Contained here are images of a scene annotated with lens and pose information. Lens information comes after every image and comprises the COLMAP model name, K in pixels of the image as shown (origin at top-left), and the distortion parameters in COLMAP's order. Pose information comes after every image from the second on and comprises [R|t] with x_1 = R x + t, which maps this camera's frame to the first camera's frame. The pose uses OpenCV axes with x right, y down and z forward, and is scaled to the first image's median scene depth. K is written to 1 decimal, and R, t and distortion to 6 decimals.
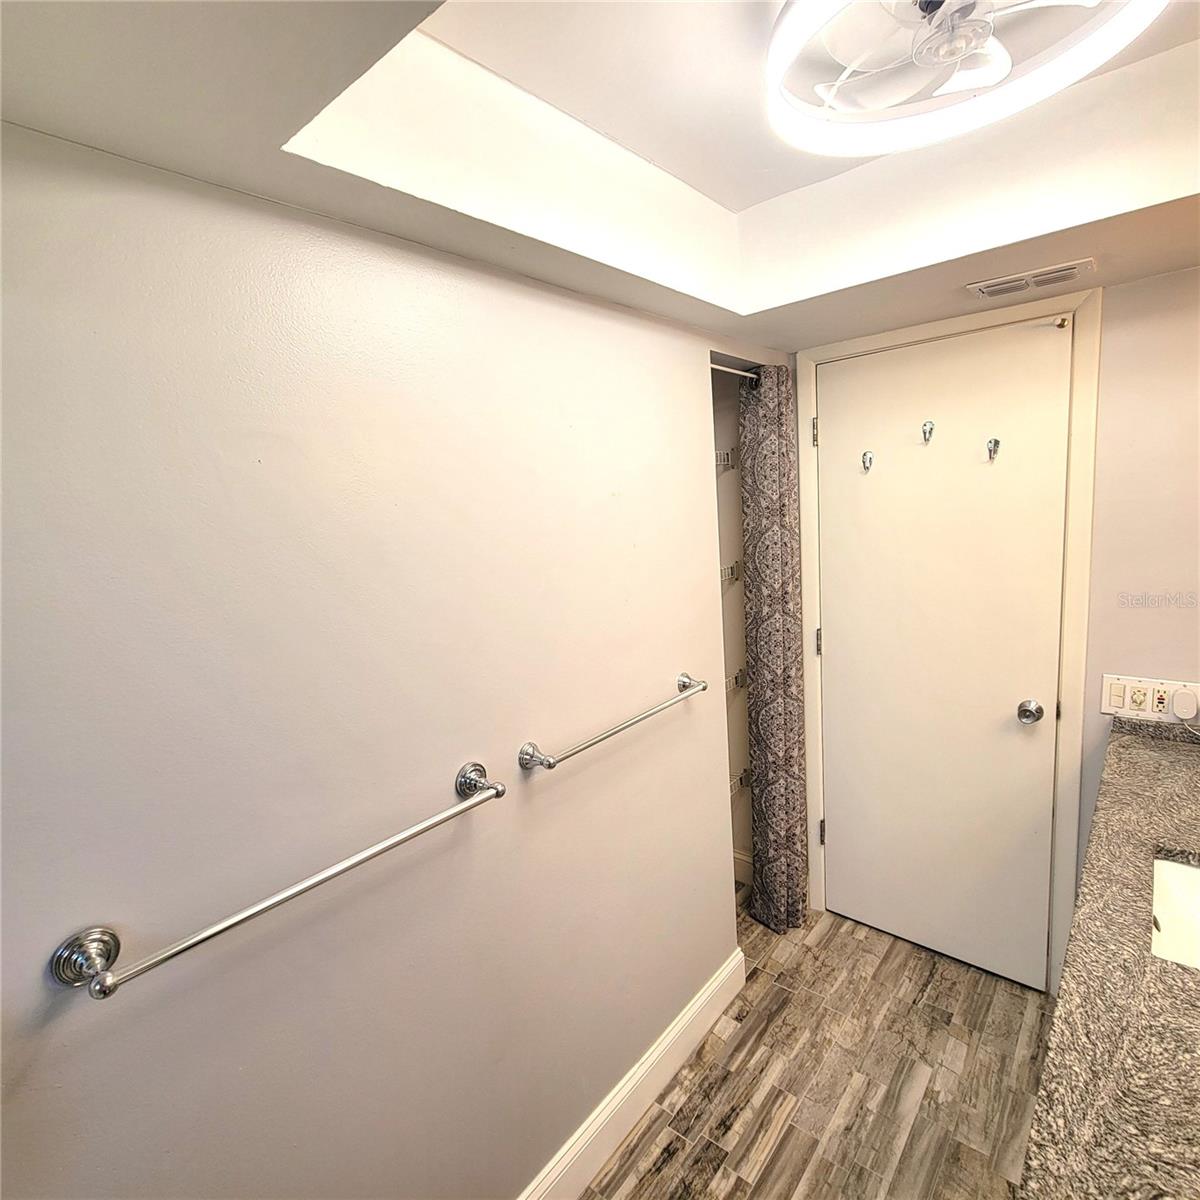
lens RADIAL K [[650.4, 0, 591.2], [0, 650.4, 604.7], [0, 0, 1]] dist [0.006083, -0.002524]
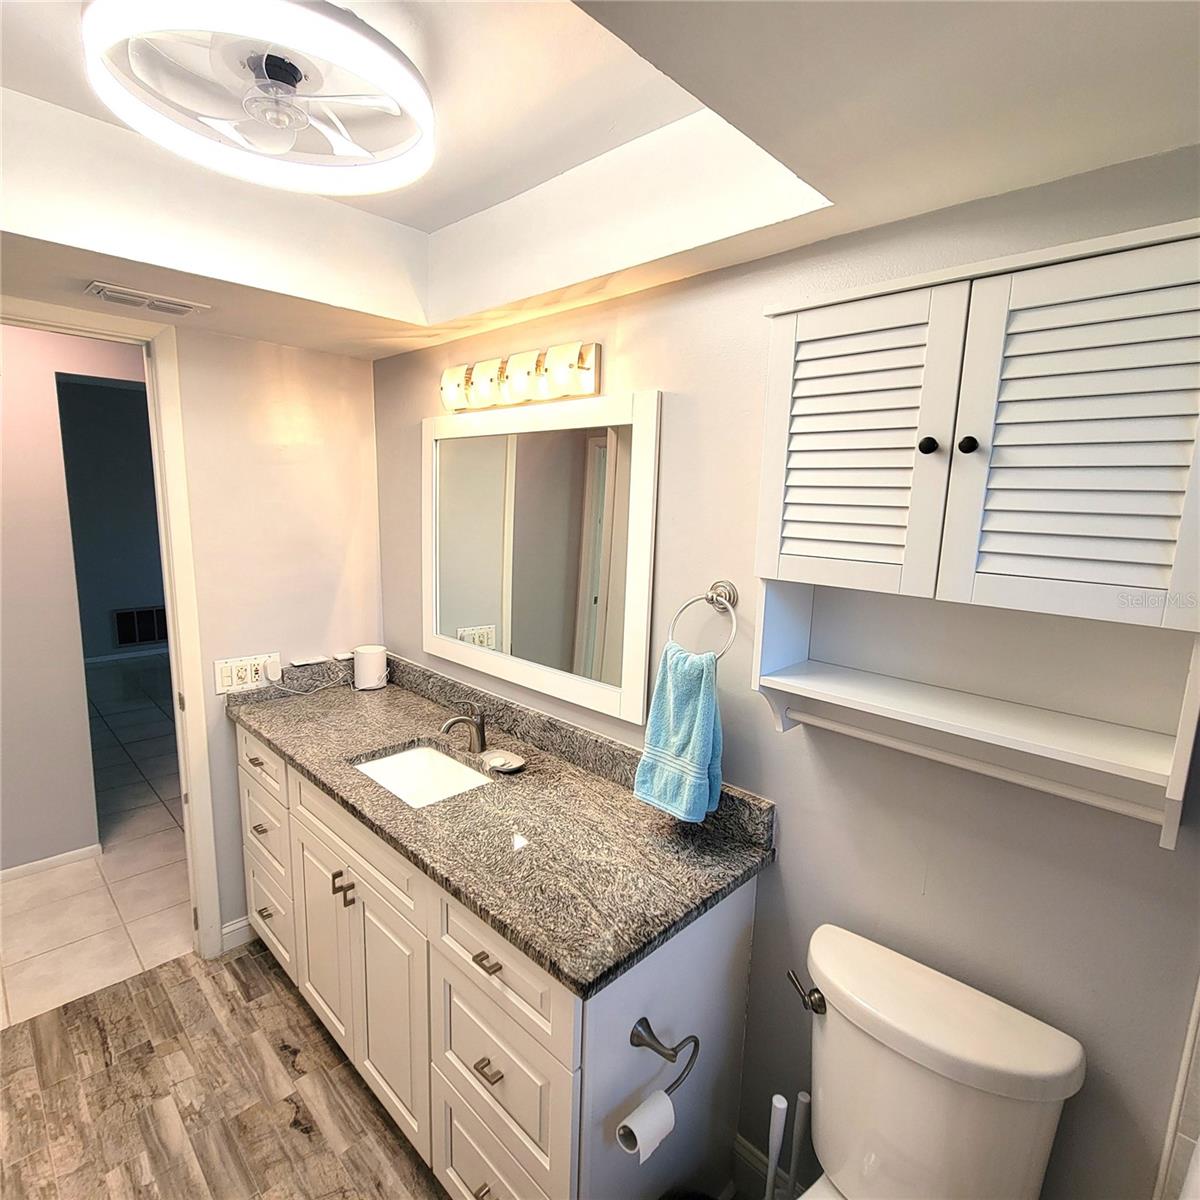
lens RADIAL K [[650.4, 0, 591.2], [0, 650.4, 604.7], [0, 0, 1]] dist [0.006083, -0.002524]
pose [[0.076031, -0.093526, 0.992709, -0.319504], [0.121263, 0.989069, 0.083896, -0.010411], [-0.989704, 0.114000, 0.086541, 0.219309]]
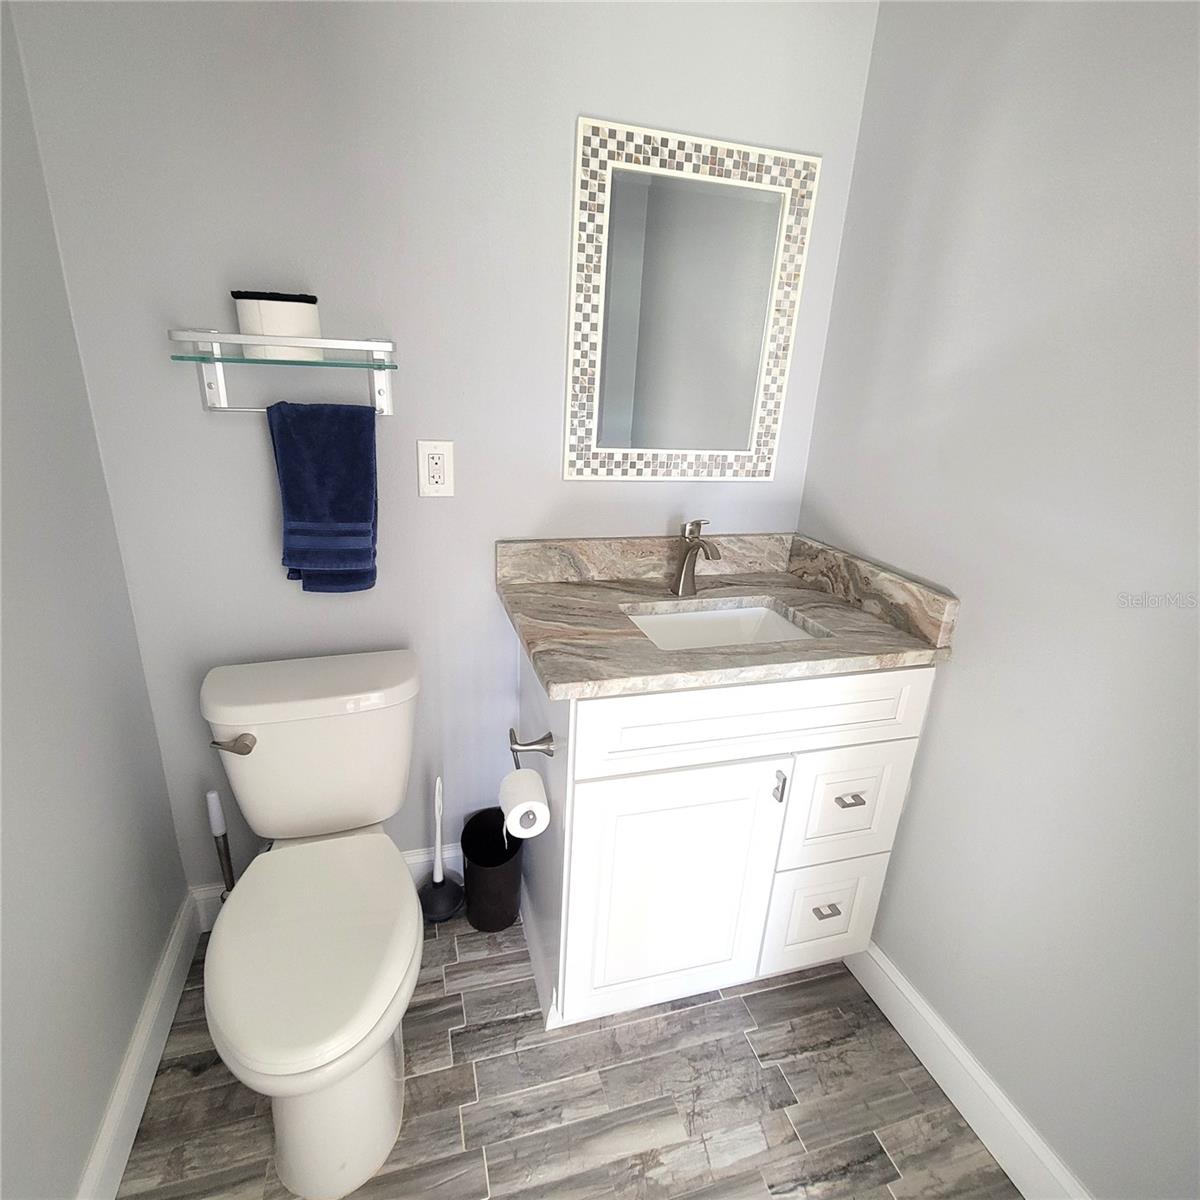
lens RADIAL K [[650.4, 0, 591.2], [0, 650.4, 604.7], [0, 0, 1]] dist [0.006083, -0.002524]
pose [[0.830856, 0.280567, -0.480584, 0.612516], [-0.184436, 0.953625, 0.237871, 0.029711], [0.525035, -0.108999, 0.844072, 0.425650]]
